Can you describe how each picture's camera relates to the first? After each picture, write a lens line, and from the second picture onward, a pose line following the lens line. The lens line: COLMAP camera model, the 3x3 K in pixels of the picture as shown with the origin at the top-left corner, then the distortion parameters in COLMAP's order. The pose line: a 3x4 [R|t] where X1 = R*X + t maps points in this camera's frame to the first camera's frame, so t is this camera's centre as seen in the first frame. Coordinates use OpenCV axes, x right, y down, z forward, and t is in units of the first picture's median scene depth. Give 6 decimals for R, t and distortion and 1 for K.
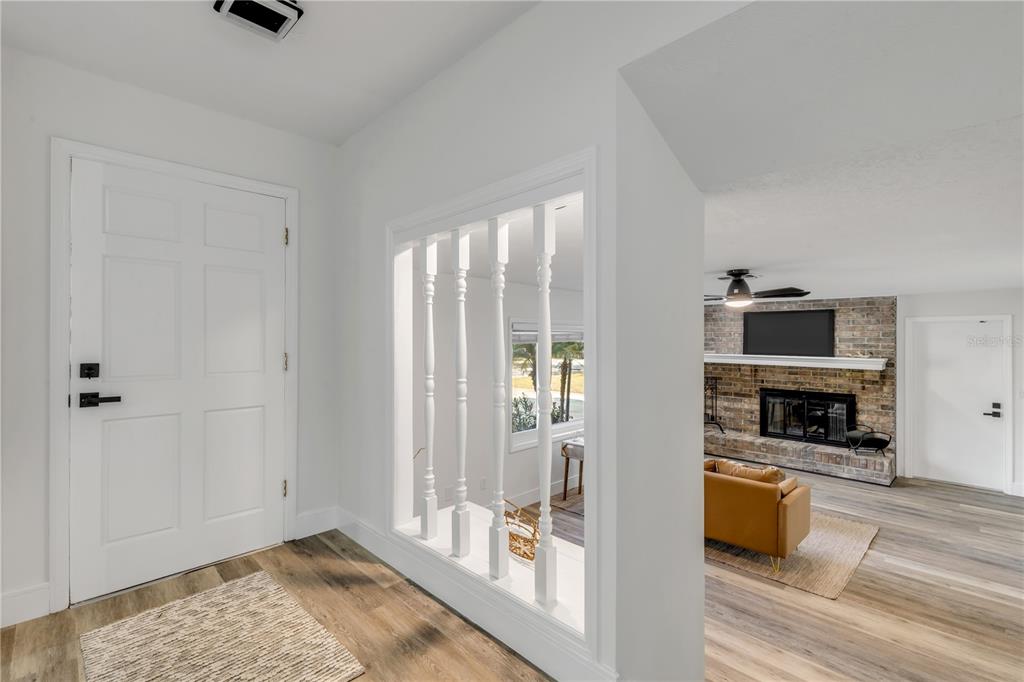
lens RADIAL K [[463.0, 0, 509.6], [0, 463.0, 339.4], [0, 0, 1]] dist [0.006520, -0.000523]
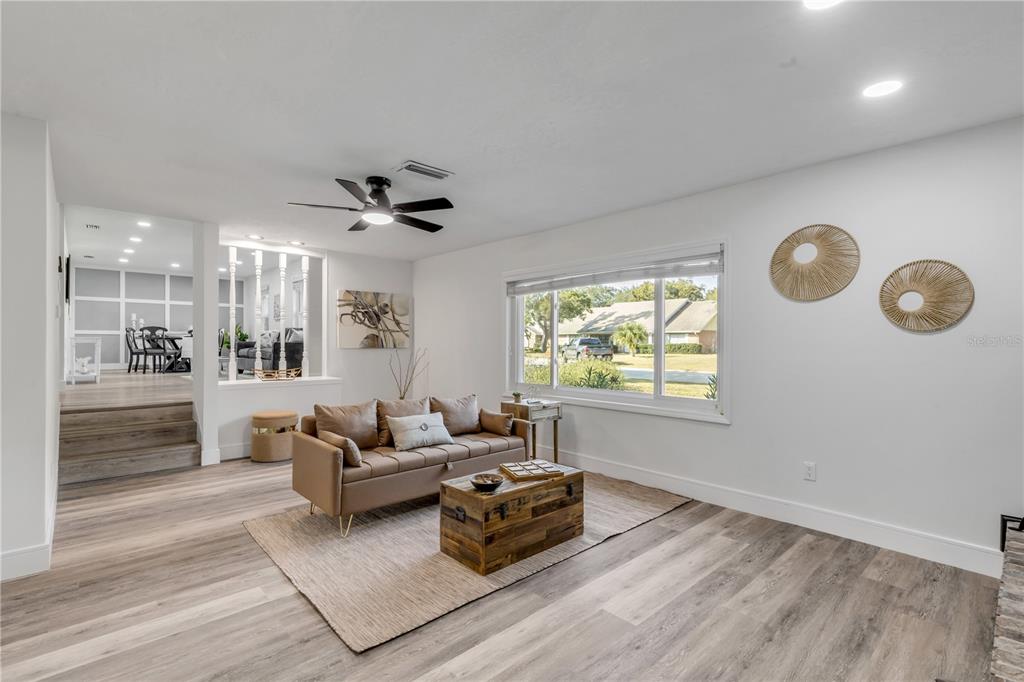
lens RADIAL K [[463.0, 0, 509.6], [0, 463.0, 339.4], [0, 0, 1]] dist [0.006520, -0.000523]
pose [[-0.026430, -0.009752, -0.999603, 0.870446], [0.000166, 0.999952, -0.009759, 0.096245], [0.999651, -0.000424, -0.026427, 0.829813]]
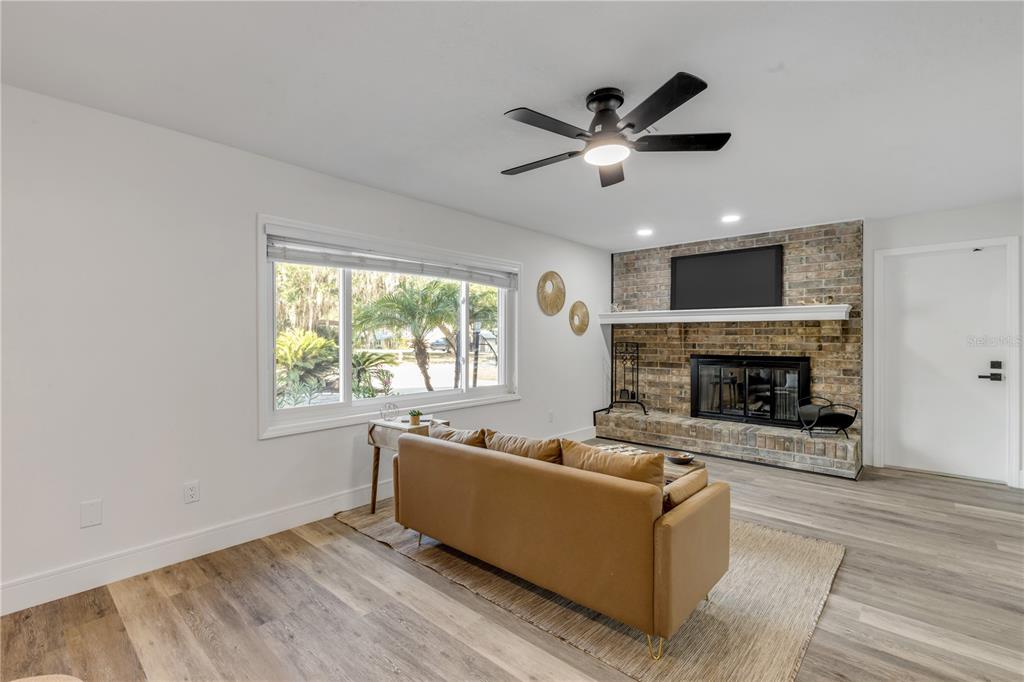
lens RADIAL K [[463.0, 0, 509.6], [0, 463.0, 339.4], [0, 0, 1]] dist [0.006520, -0.000523]
pose [[0.997960, -0.002555, 0.063794, 0.225762], [0.002404, 0.999994, 0.002449, 0.090893], [-0.063799, -0.002291, 0.997960, 0.300222]]
